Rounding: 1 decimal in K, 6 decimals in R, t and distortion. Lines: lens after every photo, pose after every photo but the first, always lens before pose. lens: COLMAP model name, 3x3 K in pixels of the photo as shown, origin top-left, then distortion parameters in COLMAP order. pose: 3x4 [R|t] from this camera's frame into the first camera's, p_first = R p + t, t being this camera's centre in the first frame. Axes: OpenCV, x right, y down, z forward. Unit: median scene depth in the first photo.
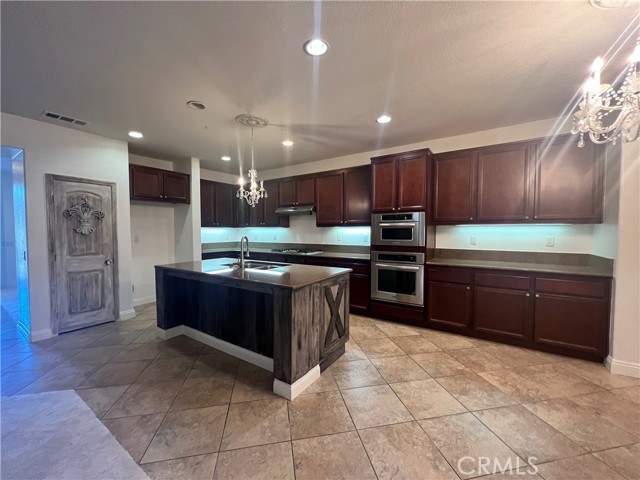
lens RADIAL K [[257.3, 0, 316.5], [0, 257.3, 239.4], [0, 0, 1]] dist [-0.002515, 0.000947]
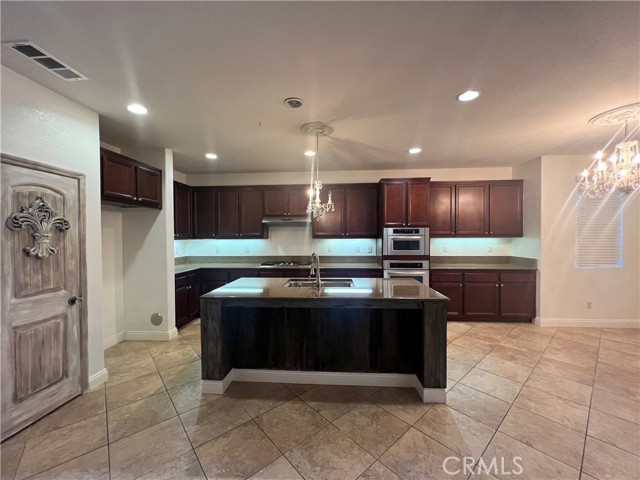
lens RADIAL K [[257.3, 0, 319.9], [0, 257.3, 240.2], [0, 0, 1]] dist [-0.002515, 0.000947]
pose [[0.866348, -0.012075, 0.499294, -0.650214], [0.022840, 0.999620, -0.015457, -0.037501], [-0.498918, 0.024795, 0.866295, 0.176221]]
